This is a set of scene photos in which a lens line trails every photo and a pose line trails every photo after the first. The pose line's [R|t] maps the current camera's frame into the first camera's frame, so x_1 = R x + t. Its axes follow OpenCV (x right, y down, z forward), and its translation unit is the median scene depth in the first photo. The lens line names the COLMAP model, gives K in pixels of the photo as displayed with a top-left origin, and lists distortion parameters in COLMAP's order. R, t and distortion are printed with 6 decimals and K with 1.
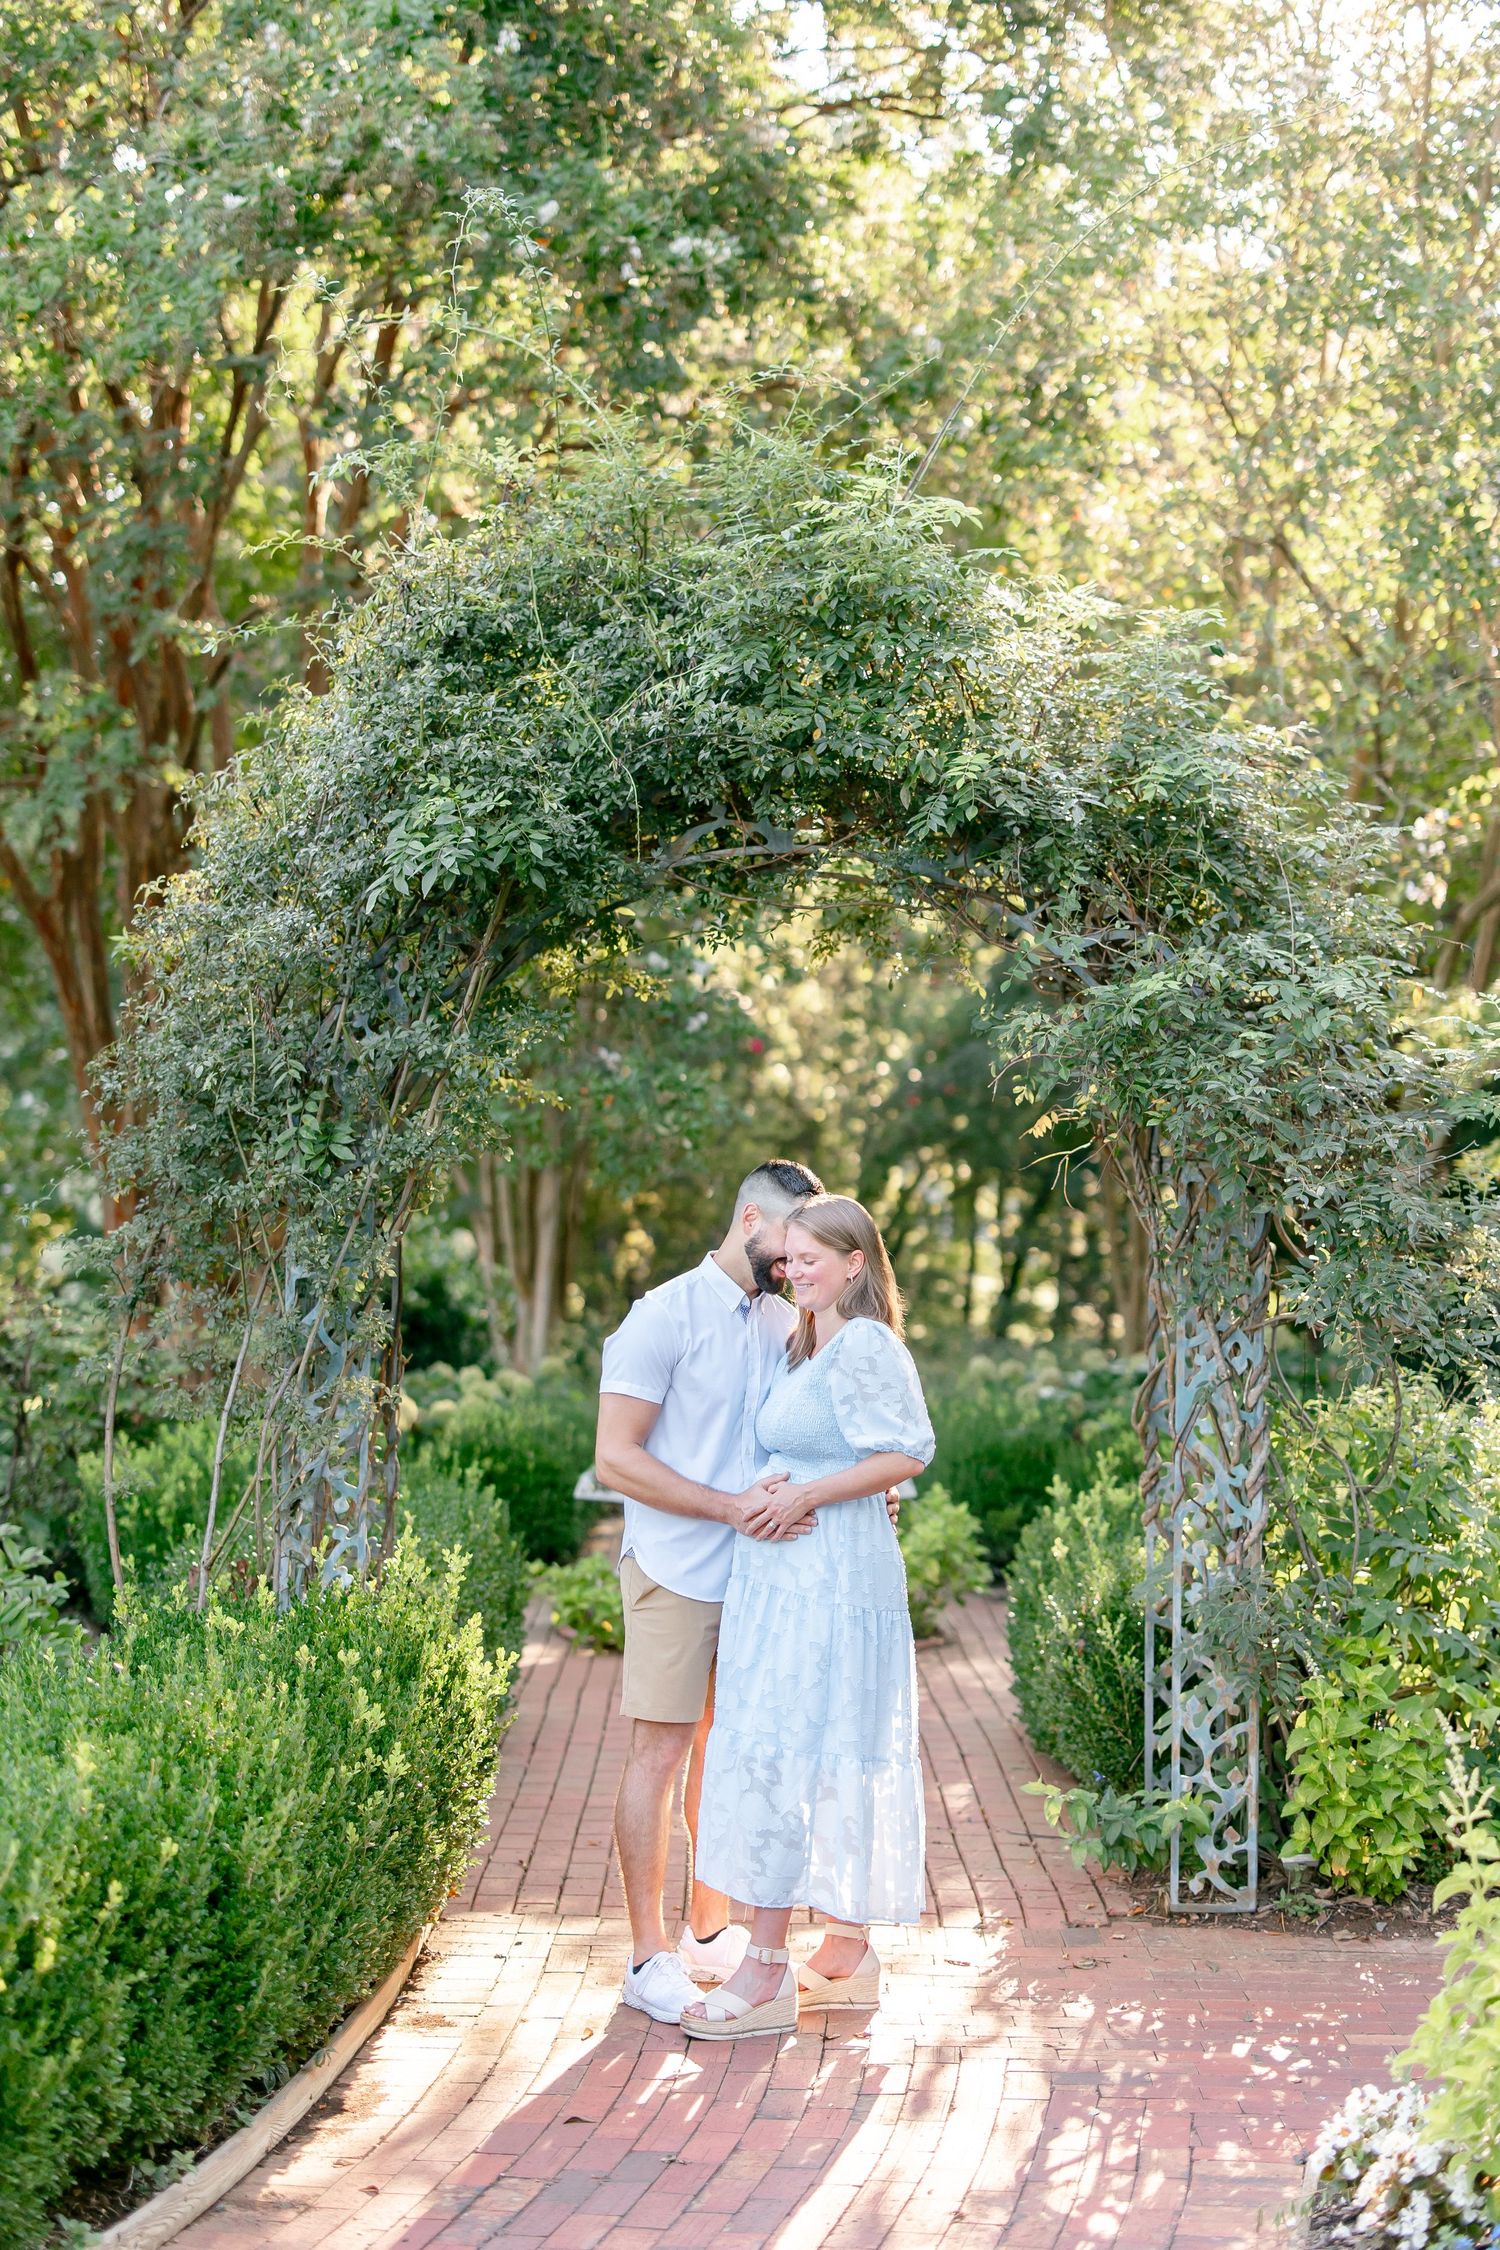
lens RADIAL K [[3317.6, 0, 752.0], [0, 3317.6, 1089.1], [0, 0, 1]] dist [0.008475, 0.079348]
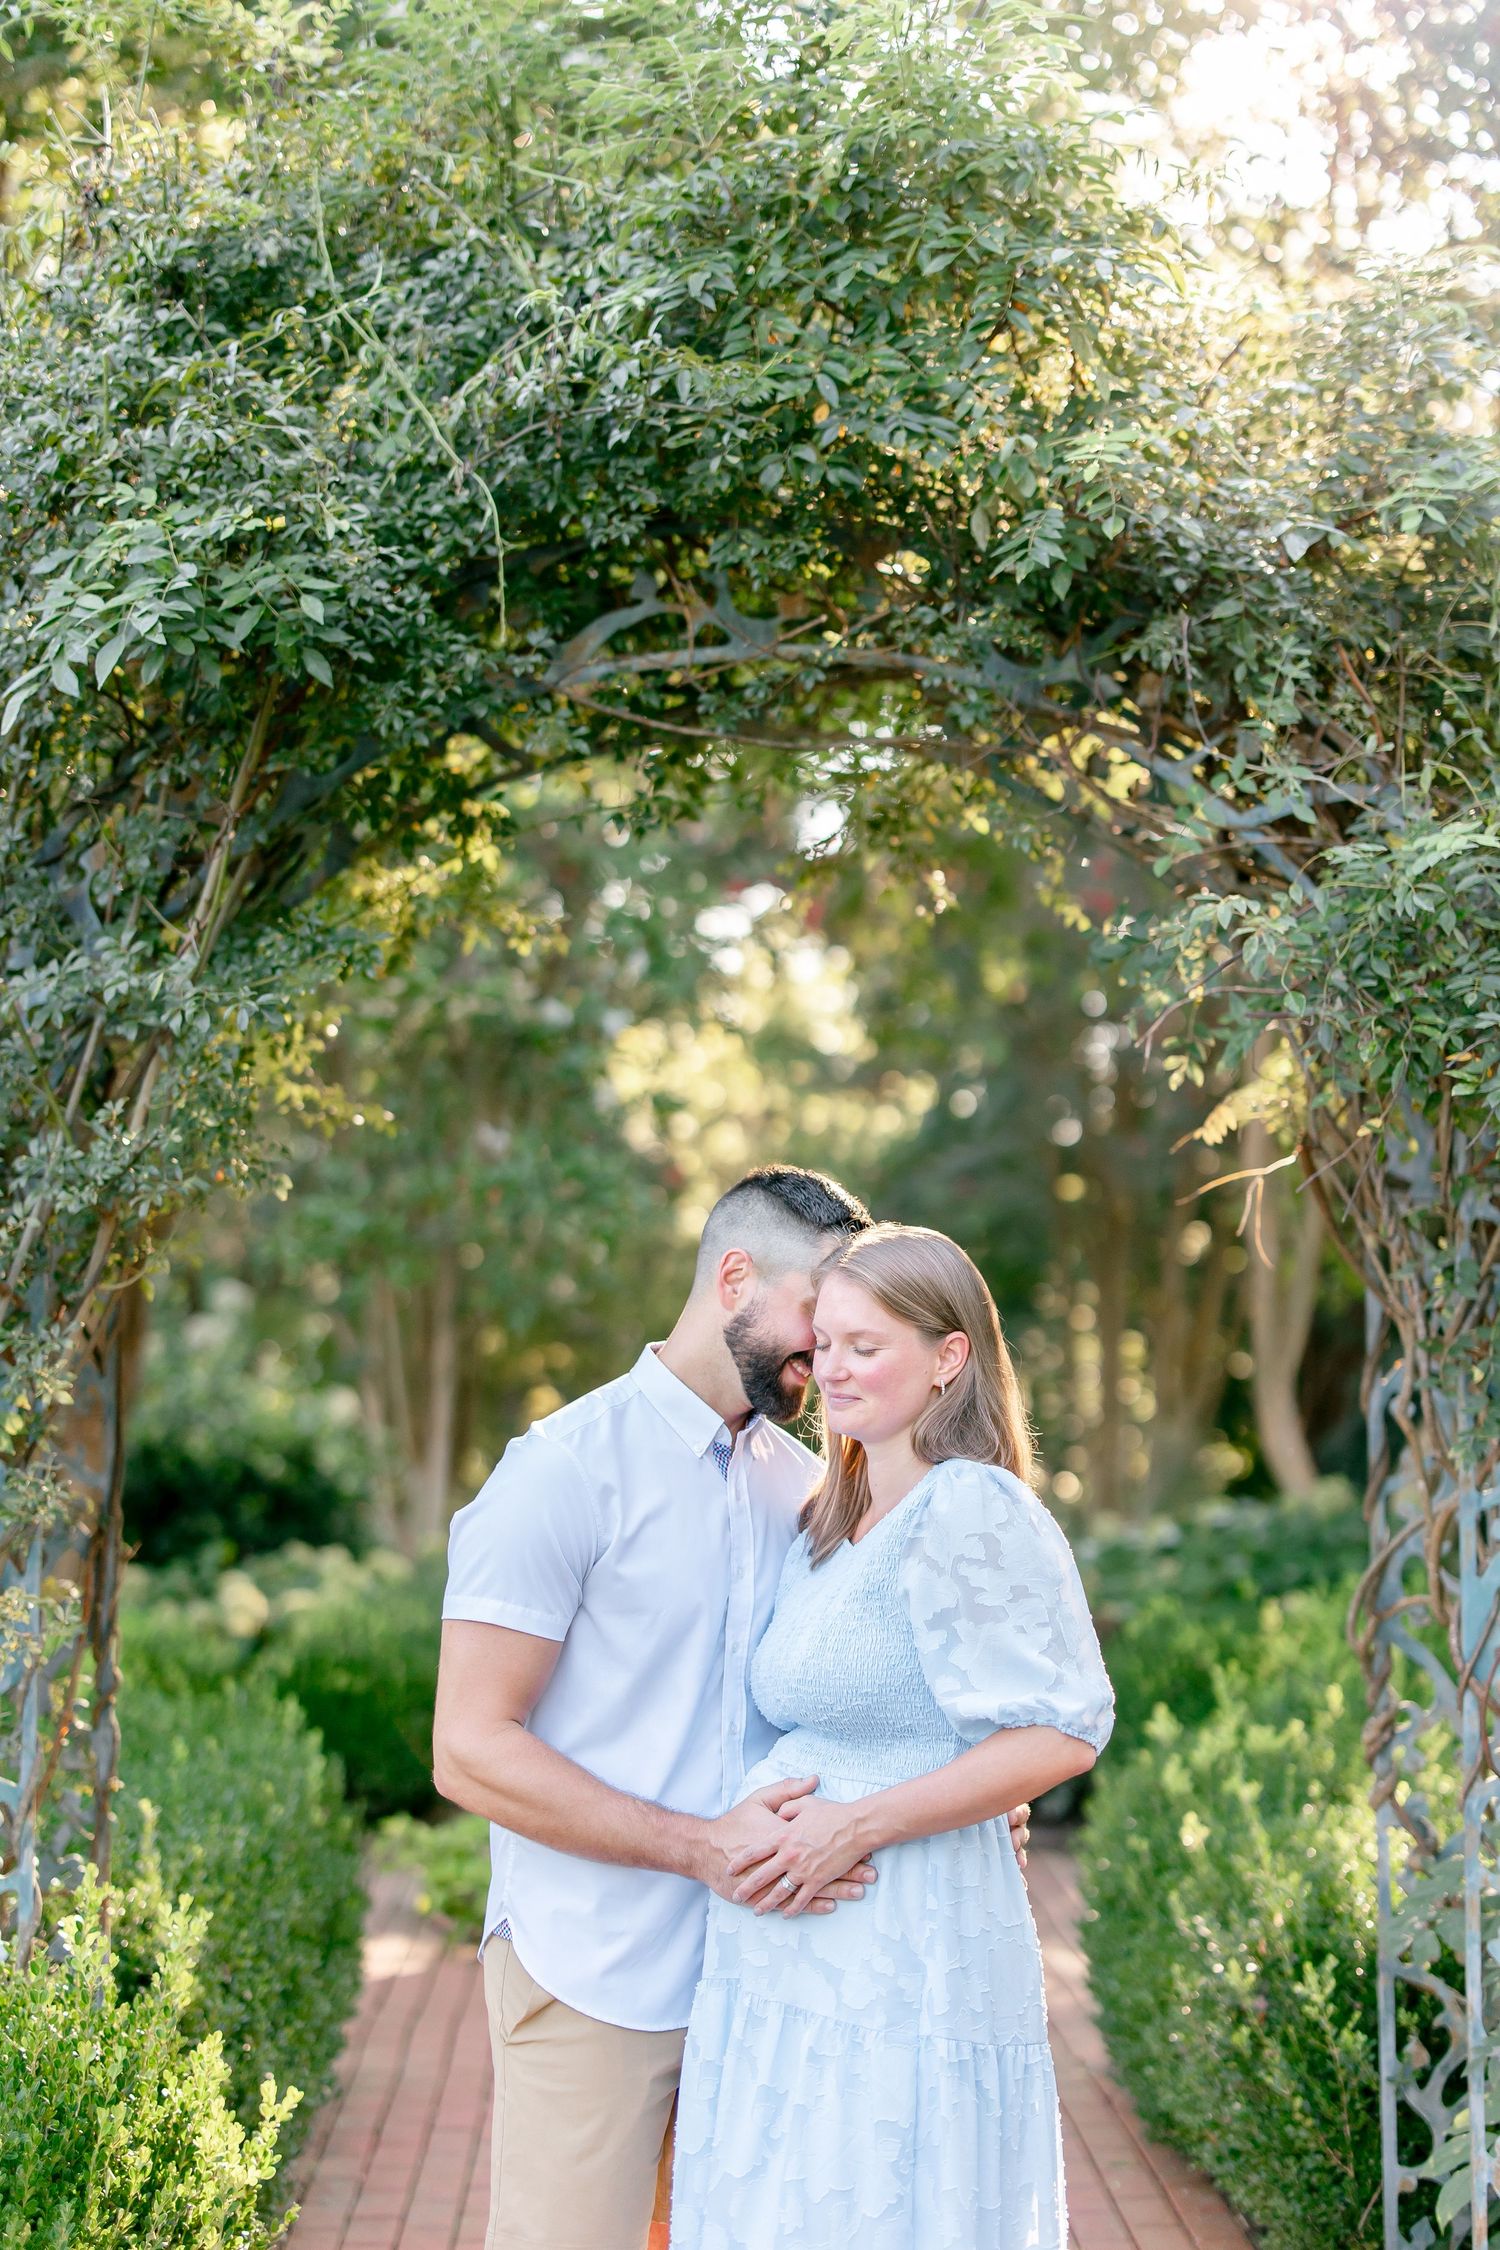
lens RADIAL K [[3384.1, 0, 754.7], [0, 3384.1, 1107.7], [0, 0, 1]] dist [0.012484, 0.065693]
pose [[0.999530, -0.014105, 0.027218, -0.008482], [0.015262, 0.998968, -0.042780, 0.032699], [-0.026587, 0.043175, 0.998714, 0.427382]]
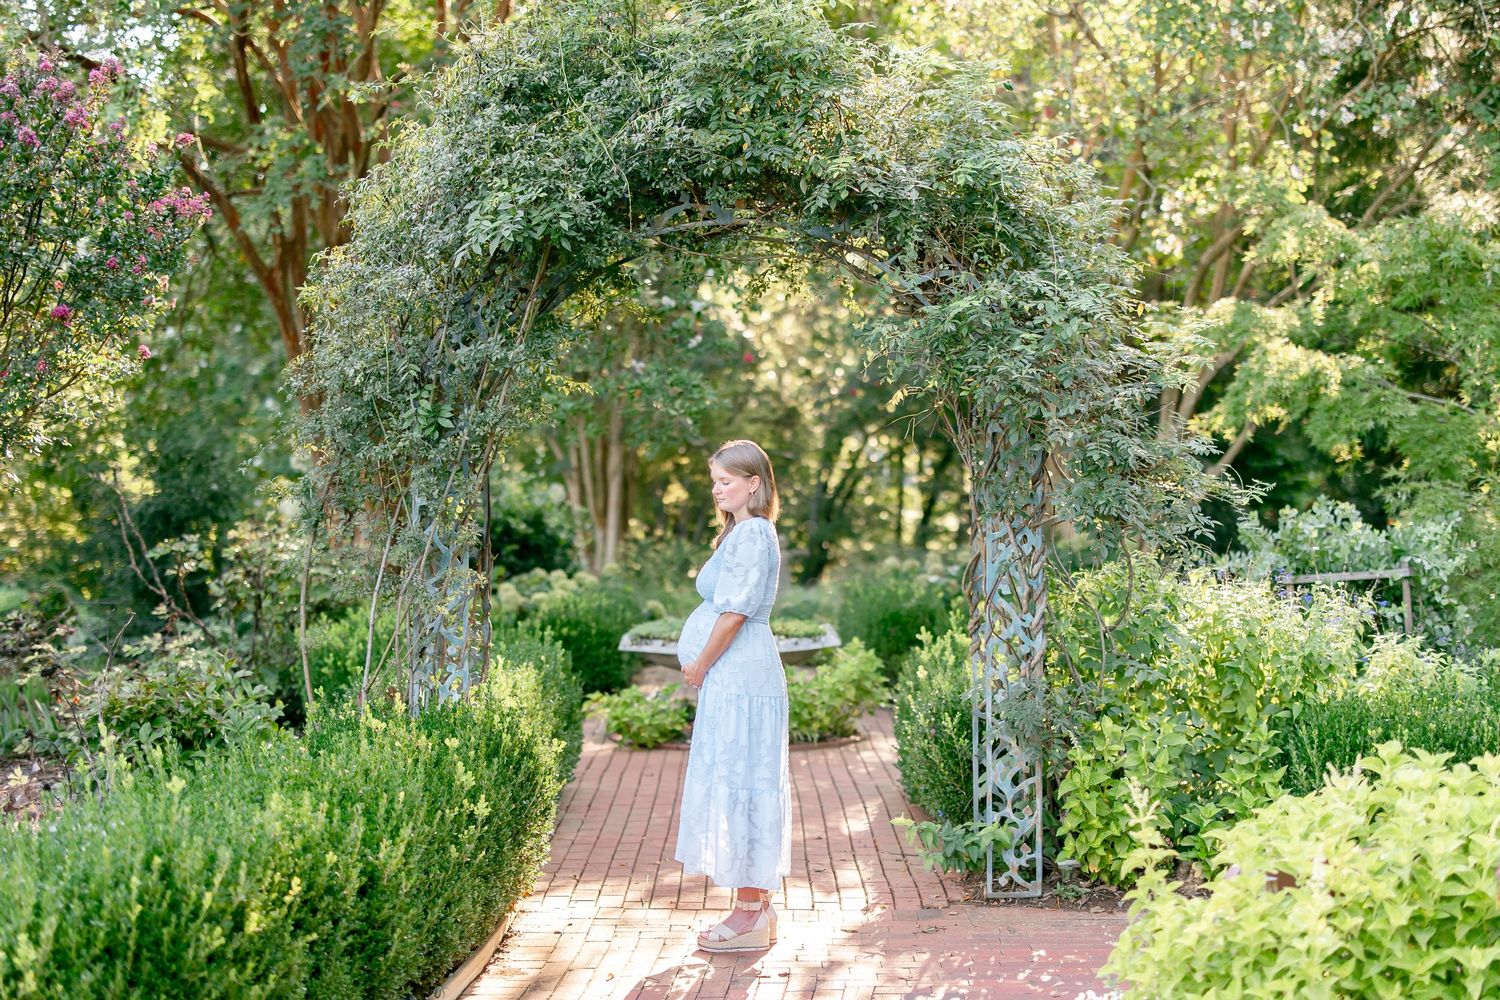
lens RADIAL K [[2206.0, 0, 762.4], [0, 2206.0, 492.0], [0, 0, 1]] dist [-0.003643, 0.175226]
pose [[0.999816, -0.019173, 0.000982, 0.022931], [0.019107, 0.998736, 0.046484, 0.005994], [-0.001872, -0.046457, 0.998919, -0.032274]]
